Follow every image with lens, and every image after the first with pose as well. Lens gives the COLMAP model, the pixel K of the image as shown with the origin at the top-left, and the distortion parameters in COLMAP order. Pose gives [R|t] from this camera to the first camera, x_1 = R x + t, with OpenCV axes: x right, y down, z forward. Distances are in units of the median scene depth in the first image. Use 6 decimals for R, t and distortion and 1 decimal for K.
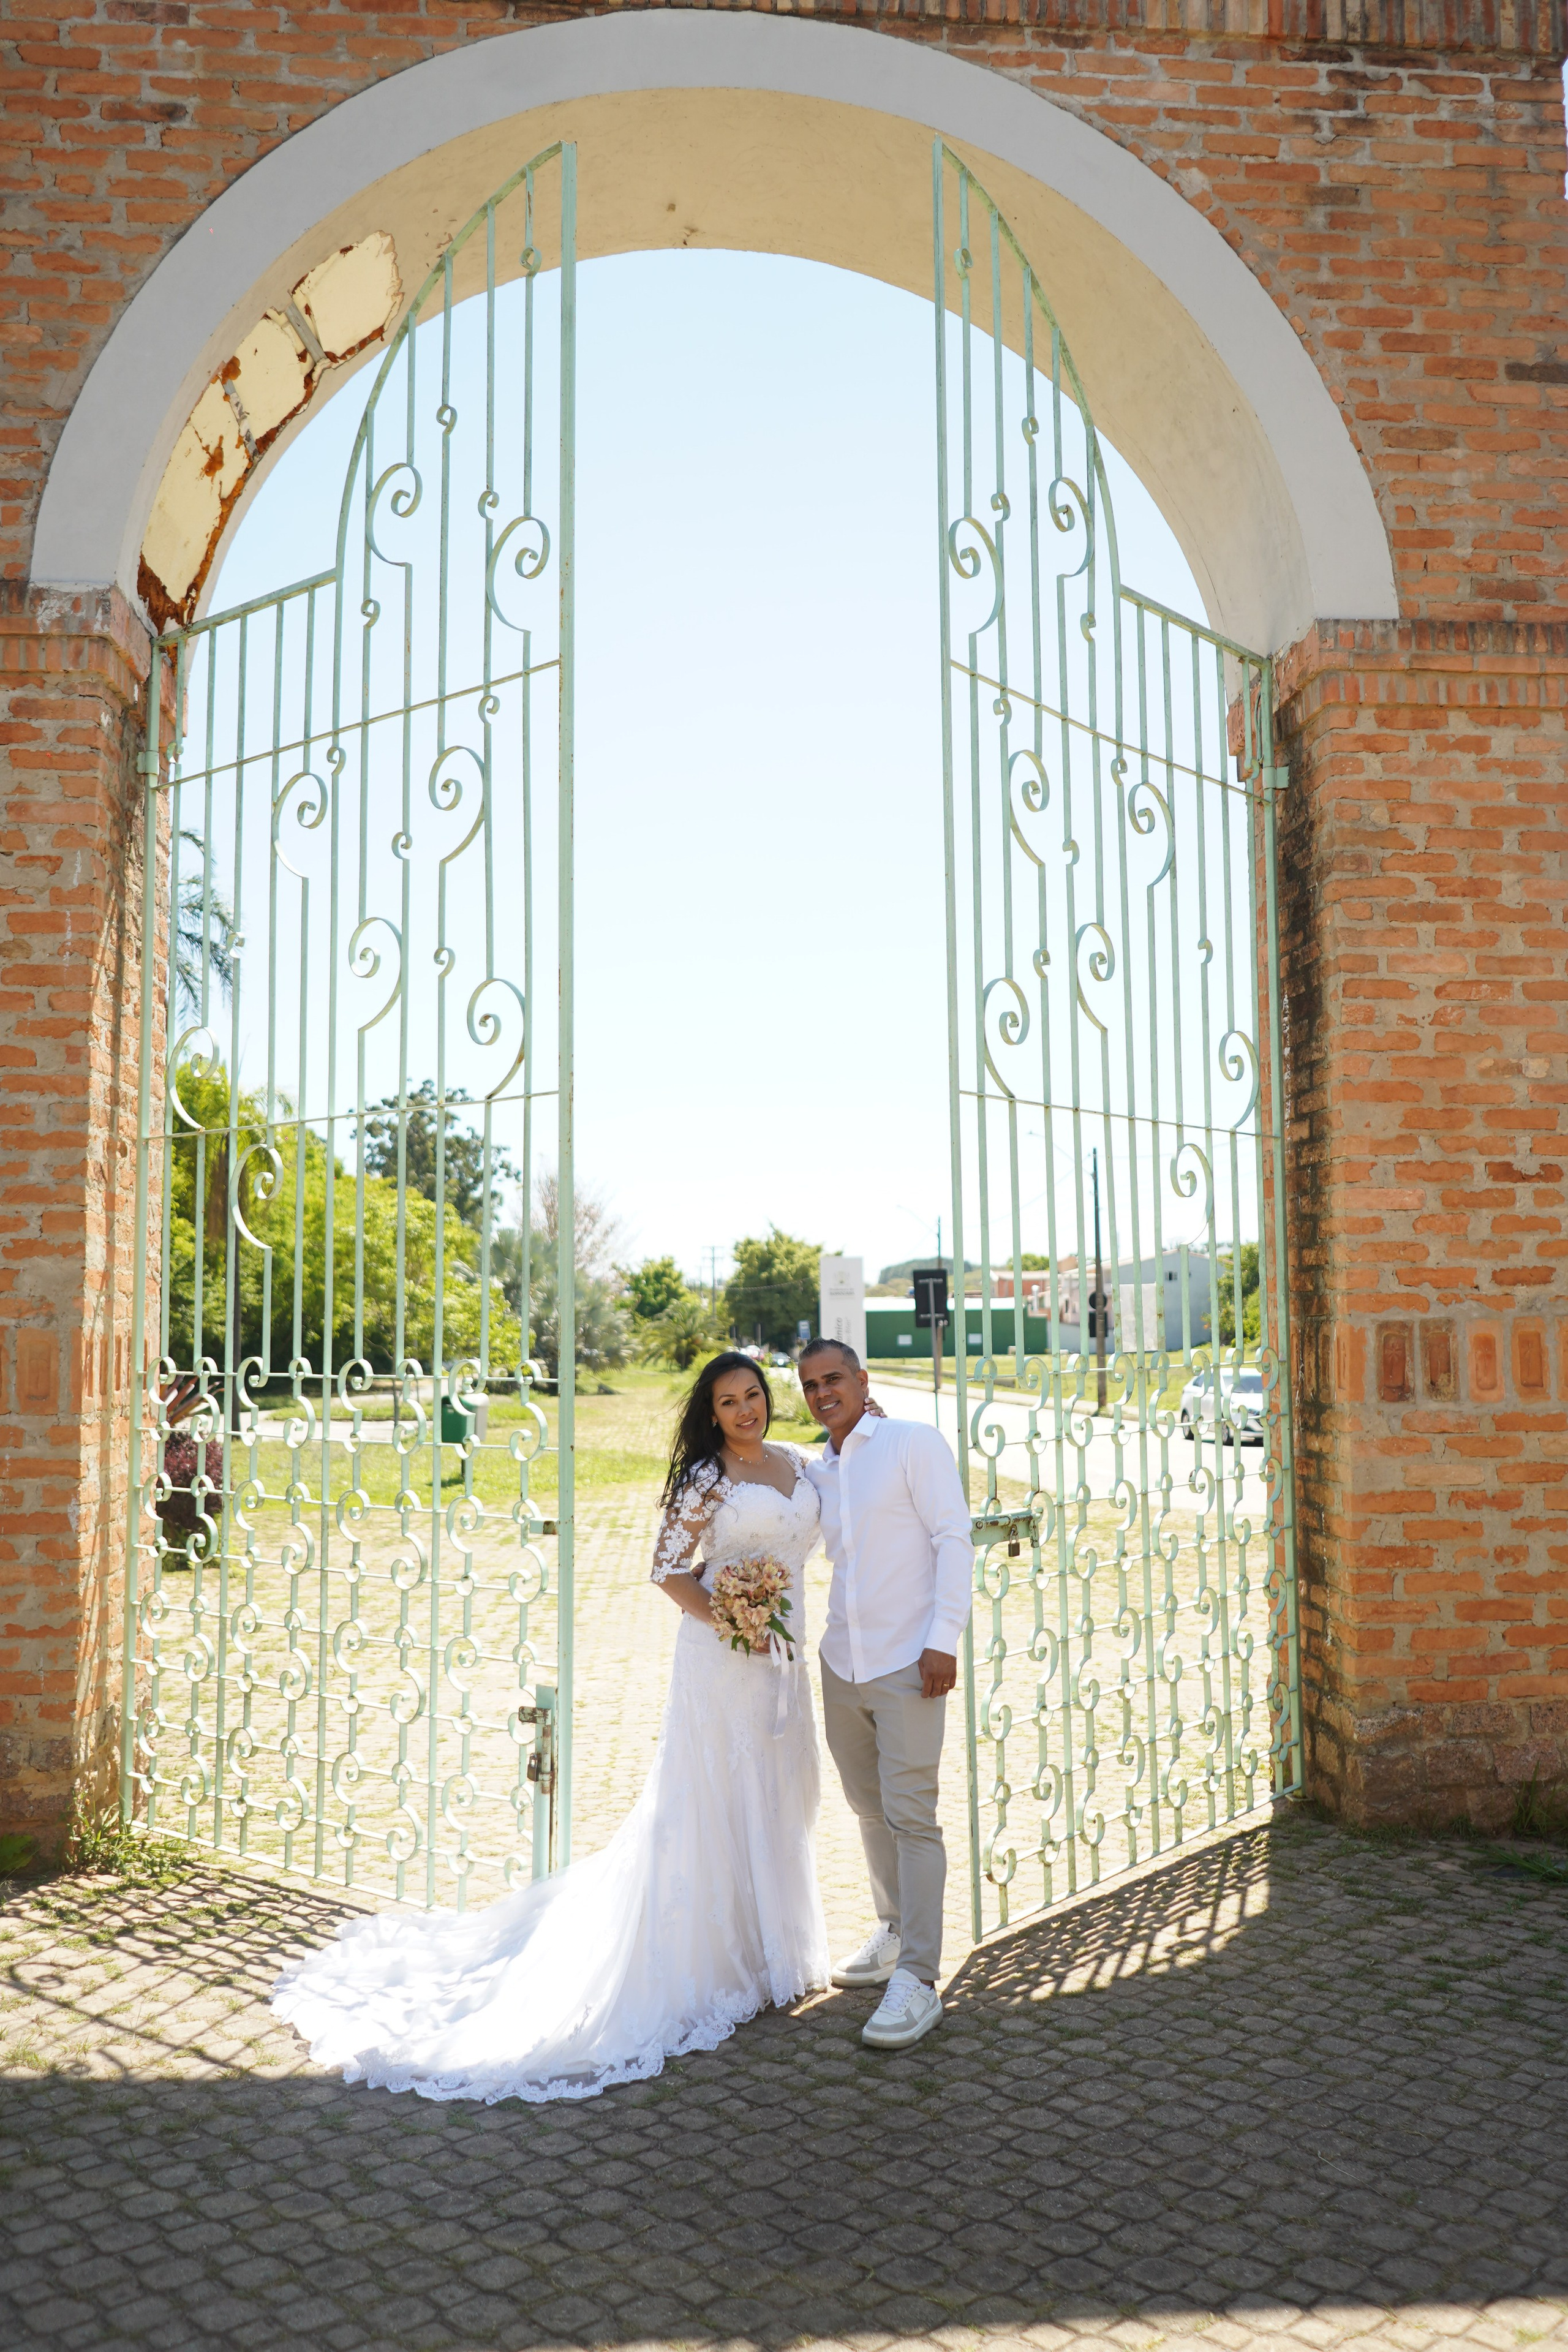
lens RADIAL K [[1776.1, 0, 784.0], [0, 1776.1, 1176.0], [0, 0, 1]] dist [-0.025605, 0.008437]
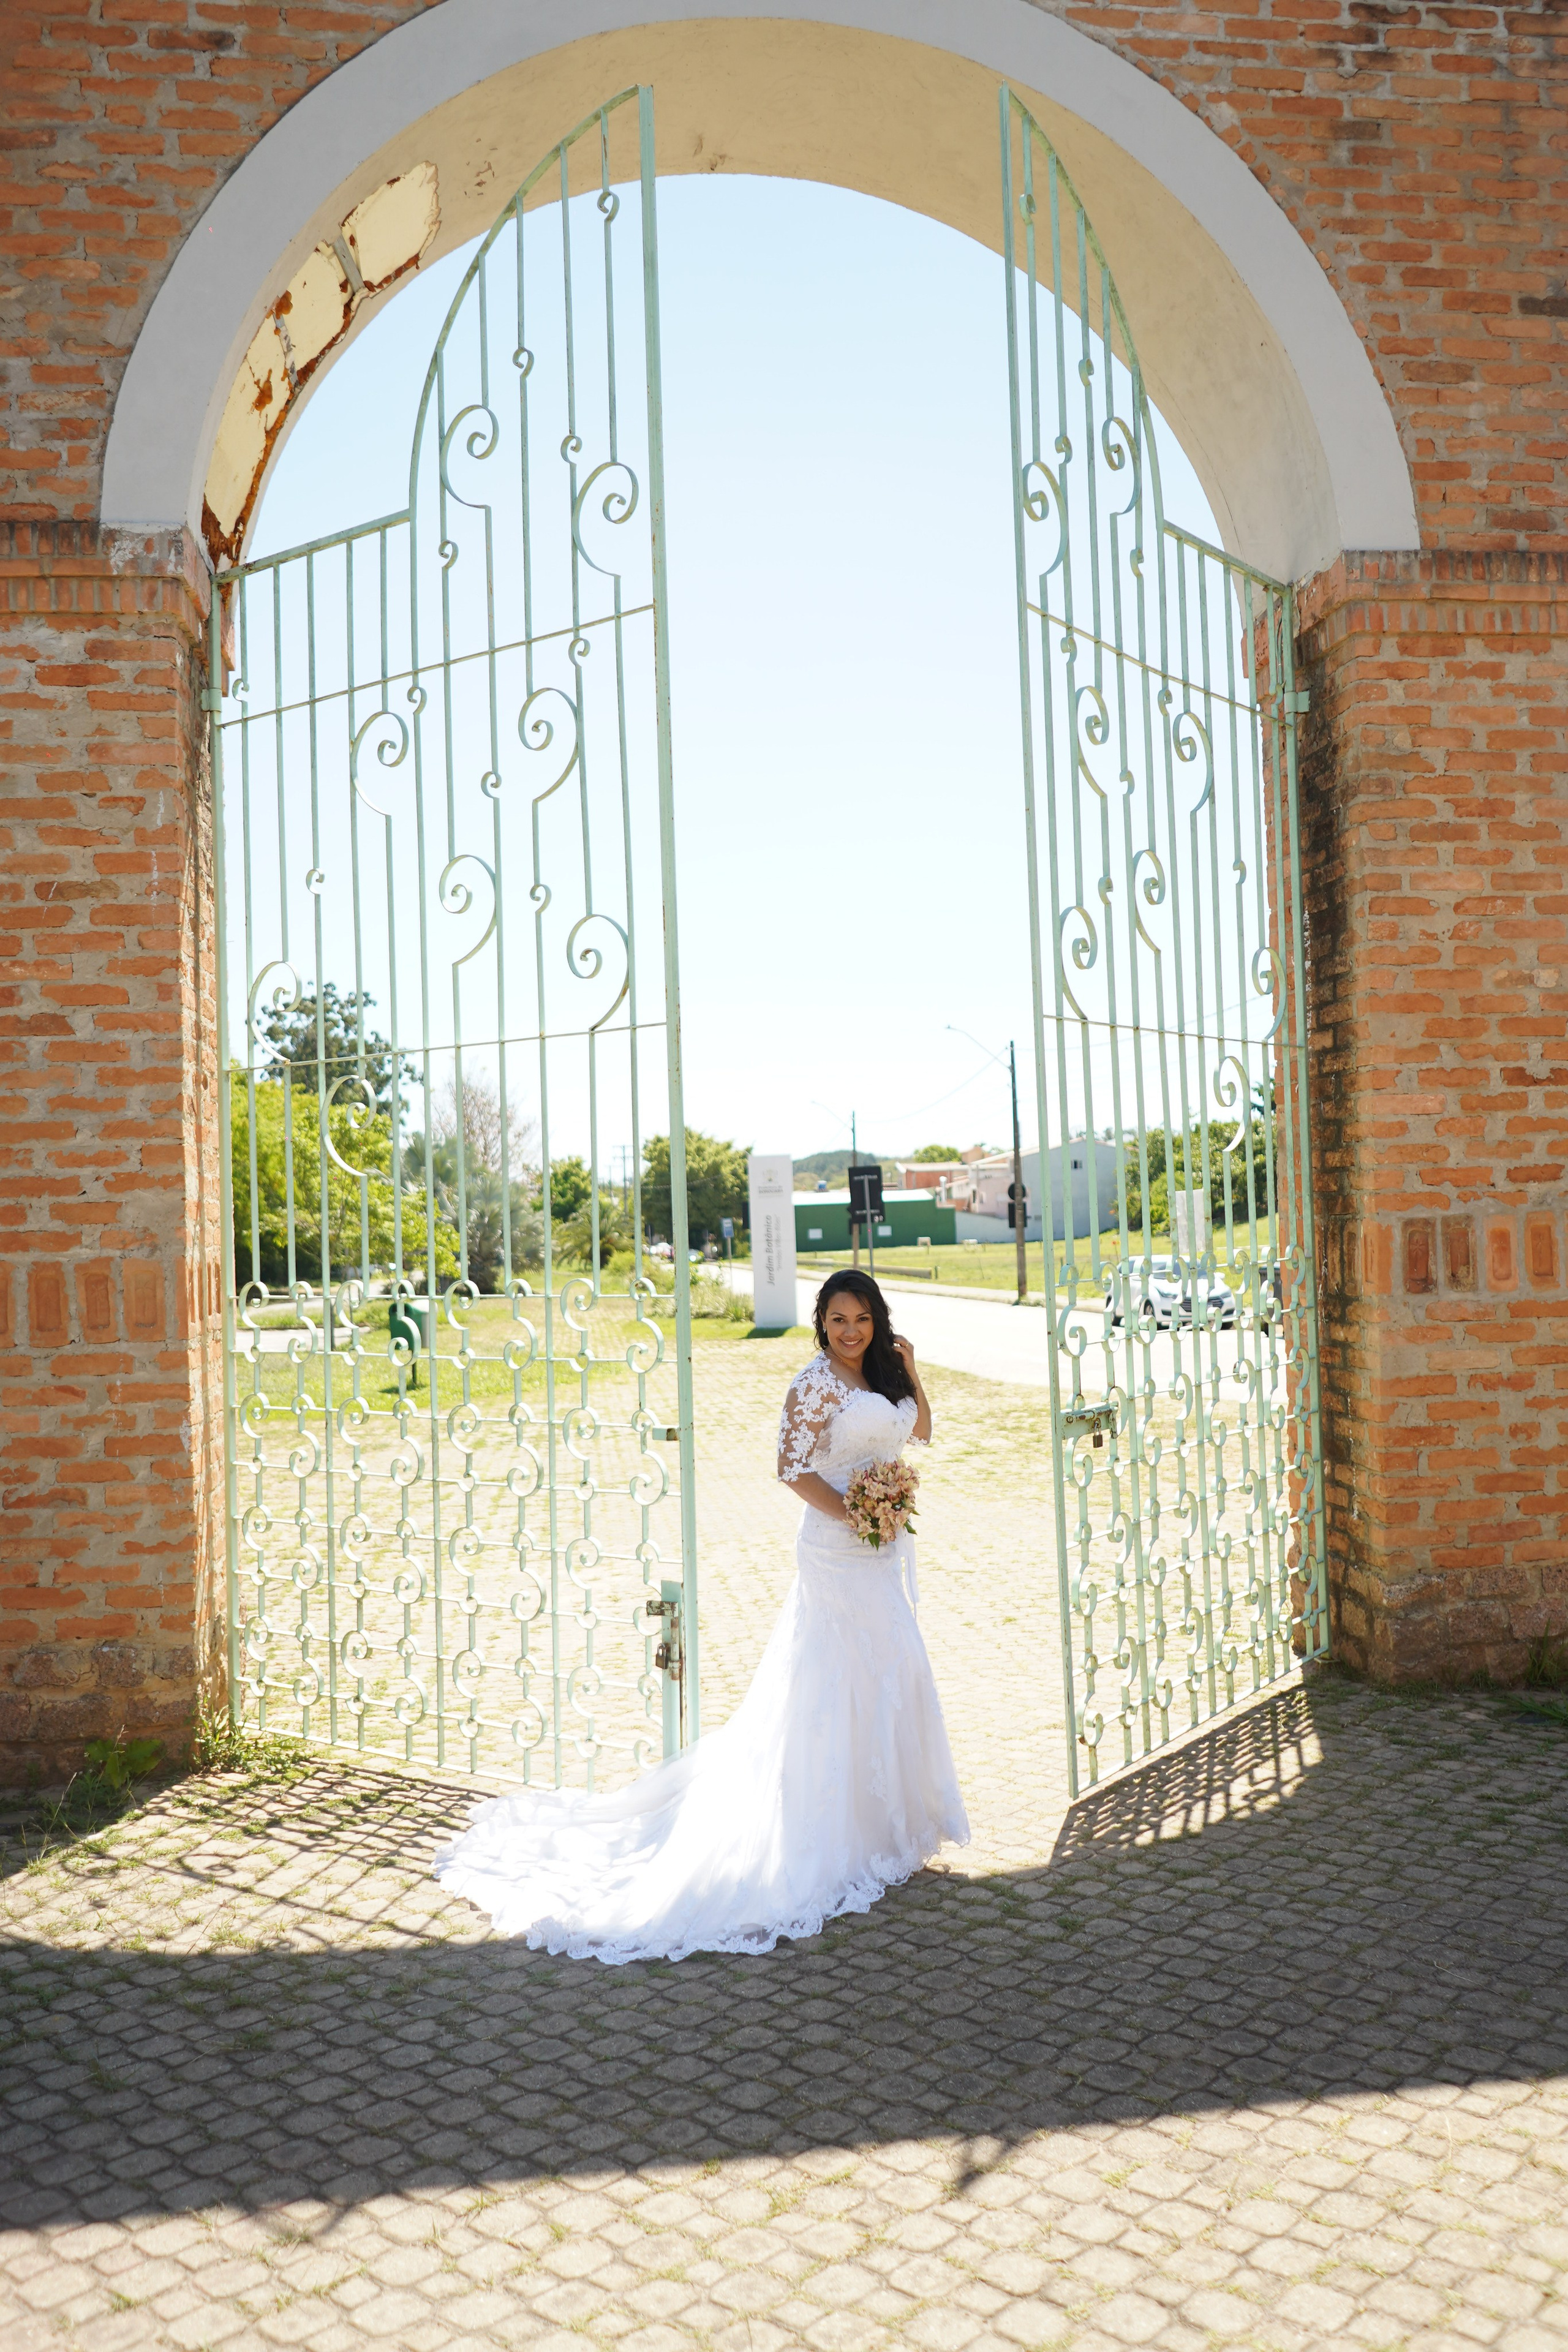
lens RADIAL K [[1772.6, 0, 784.0], [0, 1772.6, 1176.0], [0, 0, 1]] dist [-0.022229, 0.007876]
pose [[0.998492, -0.023236, 0.049729, -0.095728], [0.020294, 0.998060, 0.058865, -0.015090], [-0.051000, -0.057767, 0.997027, -0.047257]]
